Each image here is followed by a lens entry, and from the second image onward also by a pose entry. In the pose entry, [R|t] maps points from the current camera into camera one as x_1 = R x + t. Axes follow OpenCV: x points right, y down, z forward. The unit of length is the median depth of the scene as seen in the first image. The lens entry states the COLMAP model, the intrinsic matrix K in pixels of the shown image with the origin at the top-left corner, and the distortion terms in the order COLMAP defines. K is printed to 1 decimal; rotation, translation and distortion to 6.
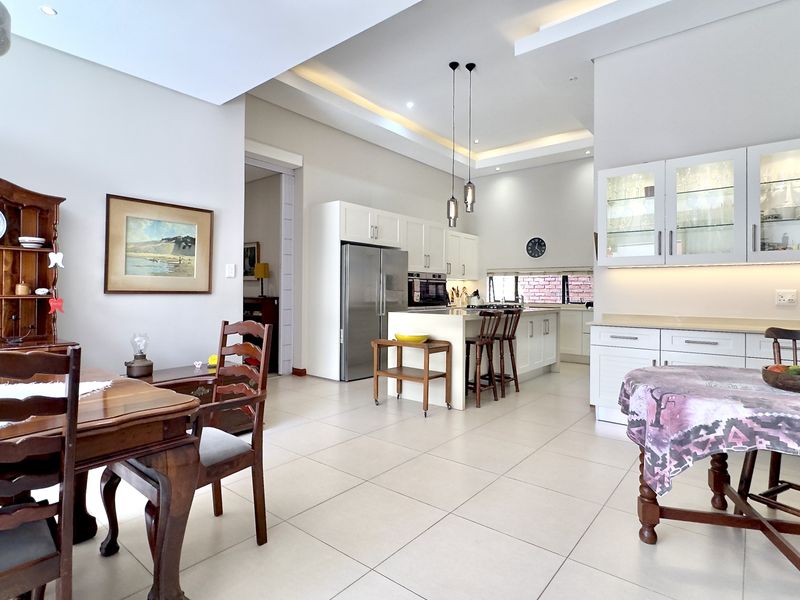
lens RADIAL K [[430.8, 0, 400.0], [0, 430.8, 300.0], [0, 0, 1]] dist [-0.001862, -0.000170]
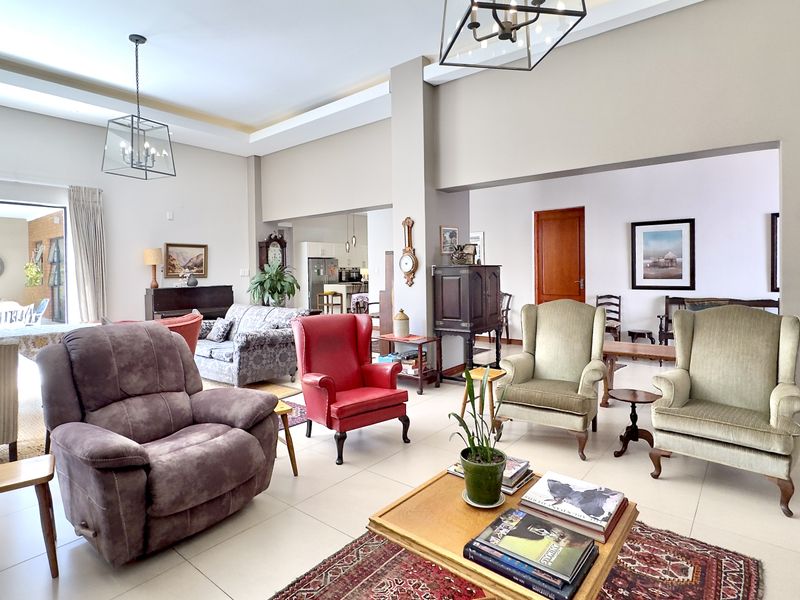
lens RADIAL K [[430.8, 0, 400.0], [0, 430.8, 300.0], [0, 0, 1]] dist [-0.001862, -0.000170]
pose [[0.999882, -0.013749, -0.006832, 0.430459], [0.014078, 0.998612, 0.050753, -0.003744], [0.006125, -0.050843, 0.998688, -1.605075]]
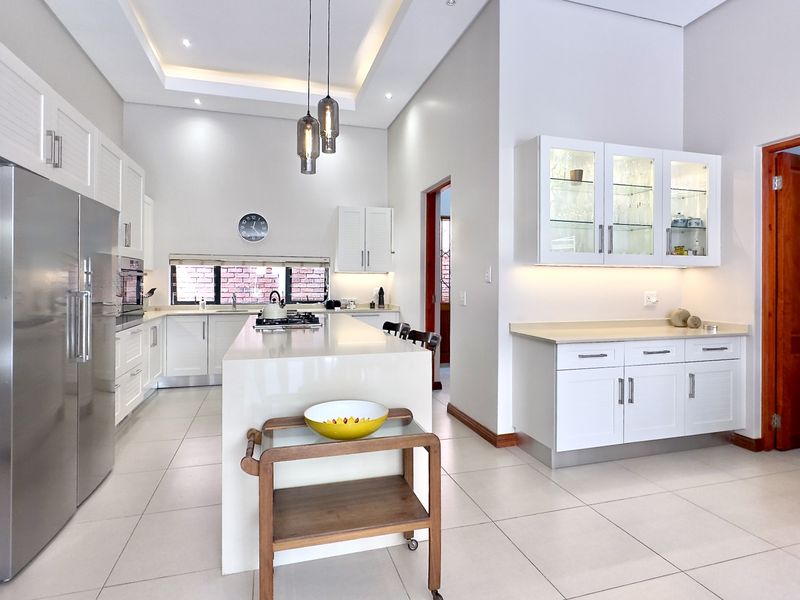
lens RADIAL K [[448.6, 0, 400.6], [0, 448.6, 284.3], [0, 0, 1]] dist [-0.003454, -0.000783]
pose [[0.563152, -0.005195, 0.826337, -0.235495], [0.015066, 0.999879, -0.003982, -0.029656], [-0.826216, 0.014692, 0.563162, 0.548855]]
